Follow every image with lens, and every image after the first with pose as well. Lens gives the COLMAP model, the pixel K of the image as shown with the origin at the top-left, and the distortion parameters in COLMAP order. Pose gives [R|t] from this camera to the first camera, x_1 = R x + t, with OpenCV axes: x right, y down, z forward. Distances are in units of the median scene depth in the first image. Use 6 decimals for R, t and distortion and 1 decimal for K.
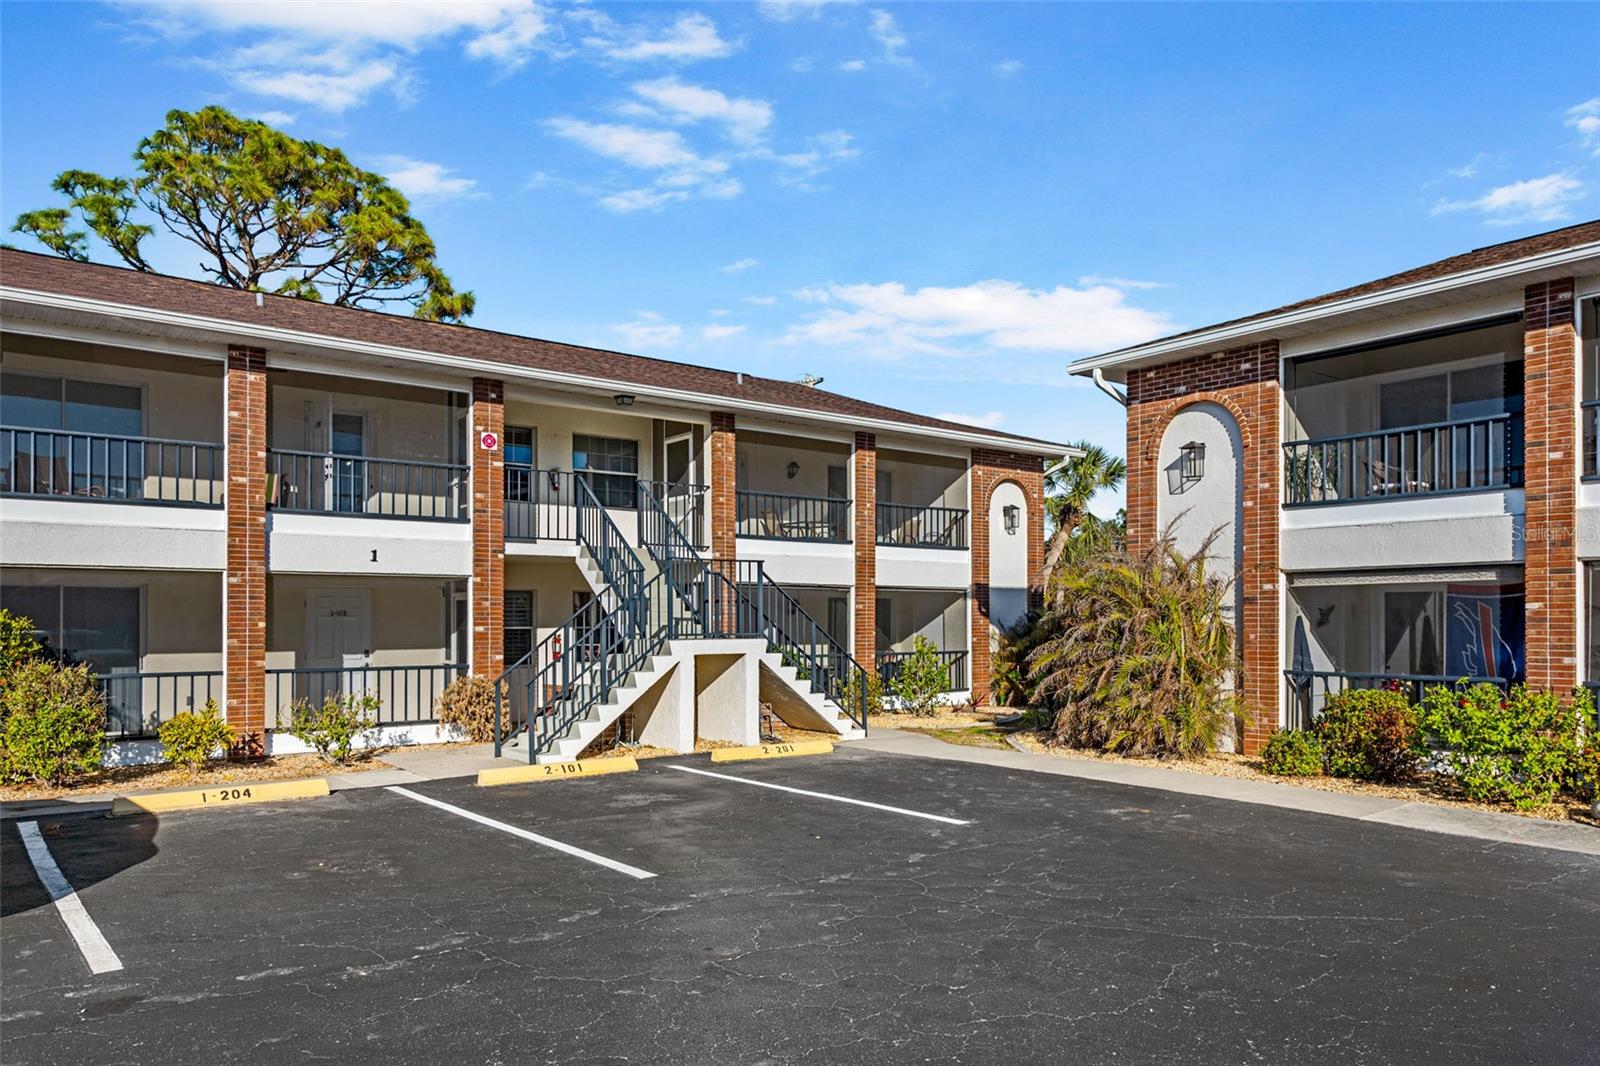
lens RADIAL K [[1108.8, 0, 797.9], [0, 1108.8, 611.7], [0, 0, 1]] dist [0.003326, -0.001778]
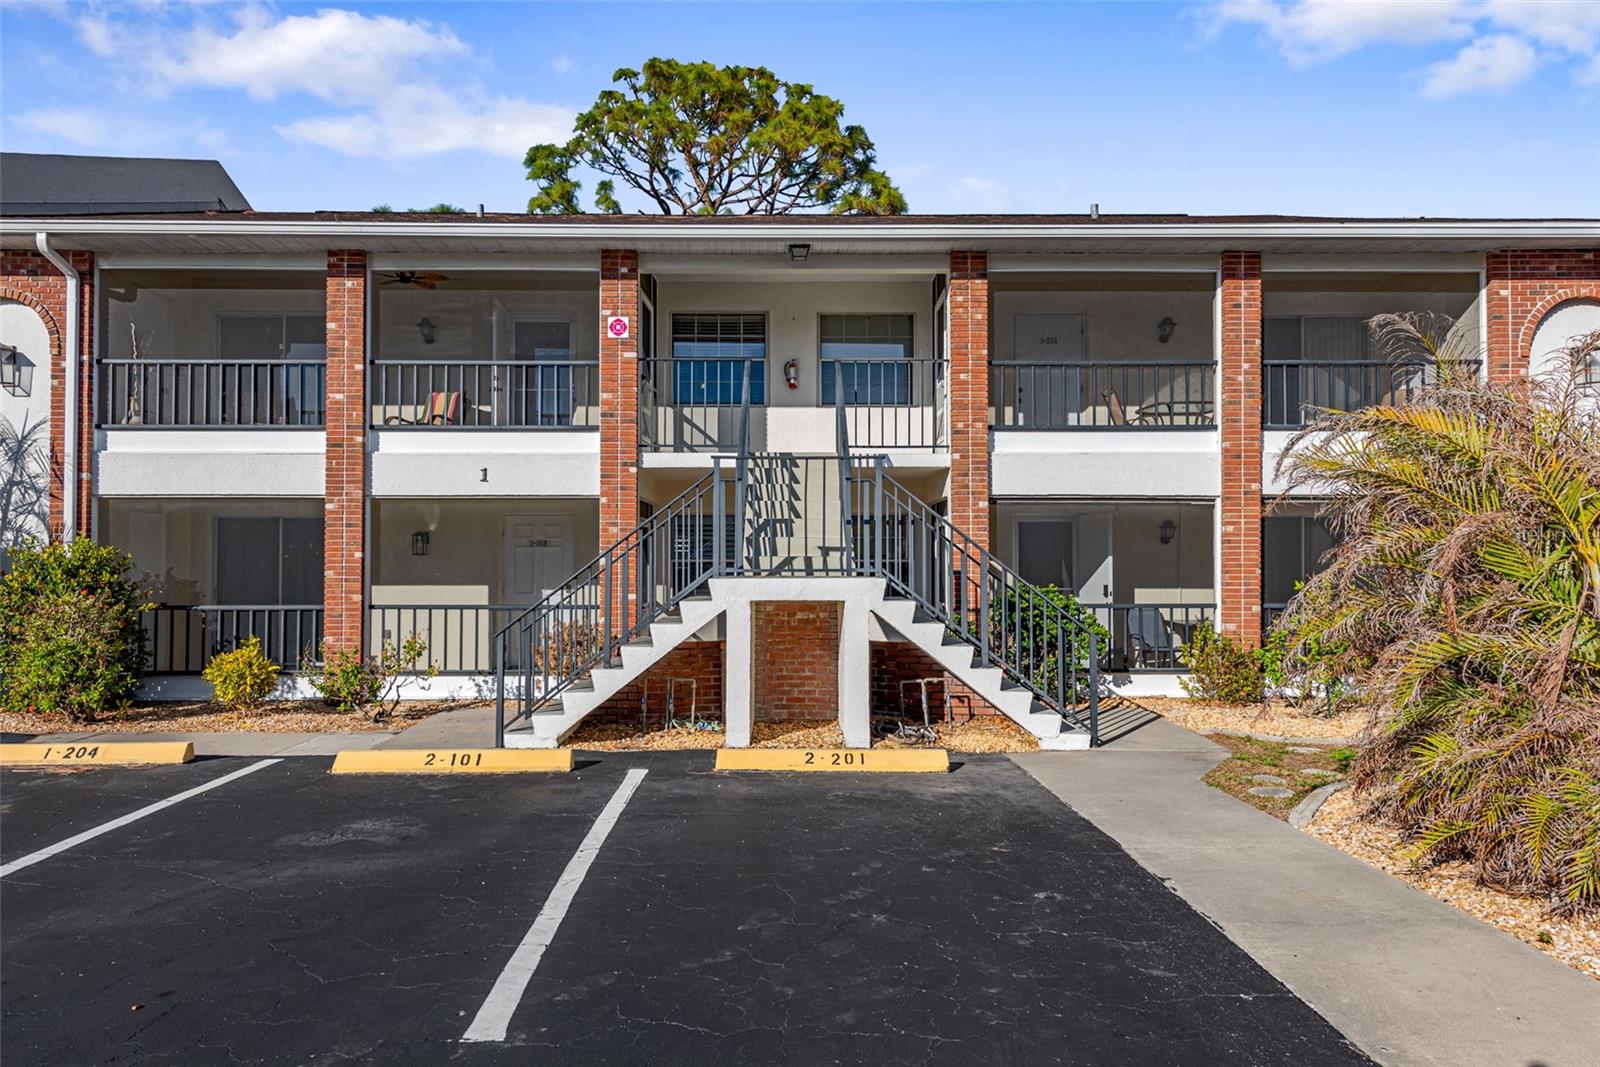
lens RADIAL K [[1071.8, 0, 800.0], [0, 1071.8, 533.5], [0, 0, 1]] dist [0.018210, -0.000419]
pose [[0.791455, -0.012819, -0.611094, 0.318346], [0.004284, 0.999872, -0.015426, 0.008620], [0.611213, 0.009591, 0.791408, 0.498147]]
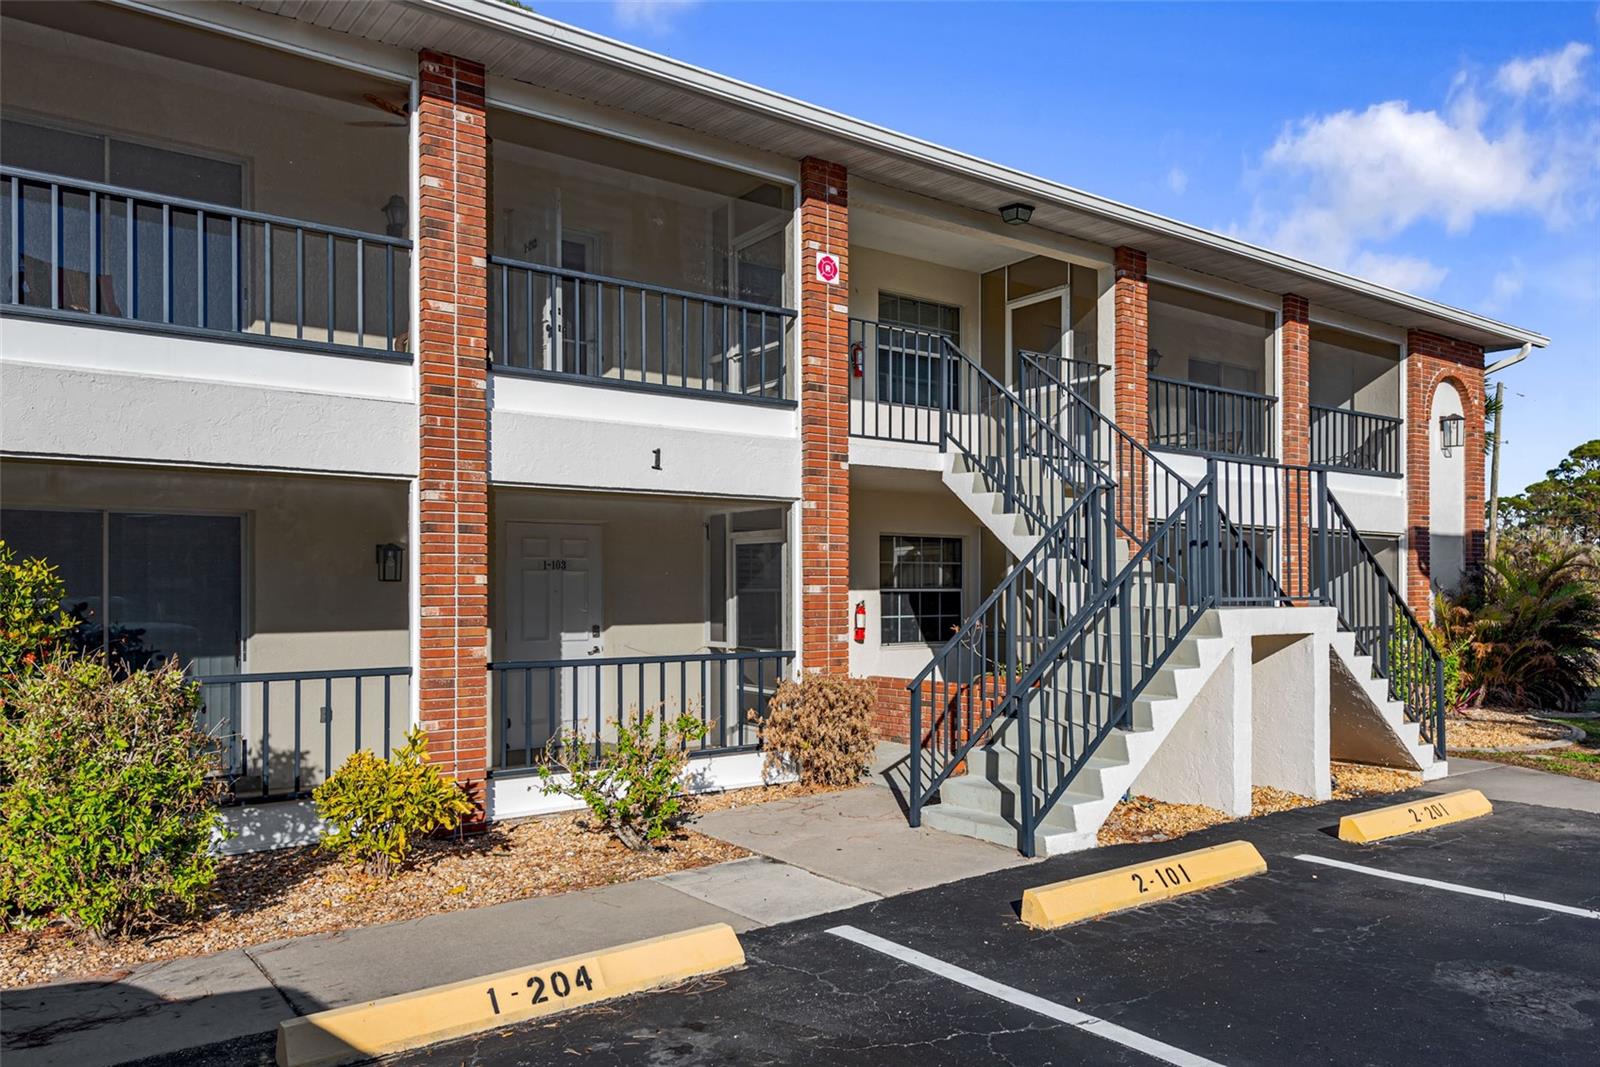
lens RADIAL K [[1137.4, 0, 802.4], [0, 1137.4, 584.9], [0, 0, 1]] dist [0.021684, -0.002964]
pose [[0.999876, -0.000899, -0.015729, -0.301208], [0.000943, 0.999996, 0.002754, 0.011928], [0.015726, -0.002768, 0.999873, 0.426206]]
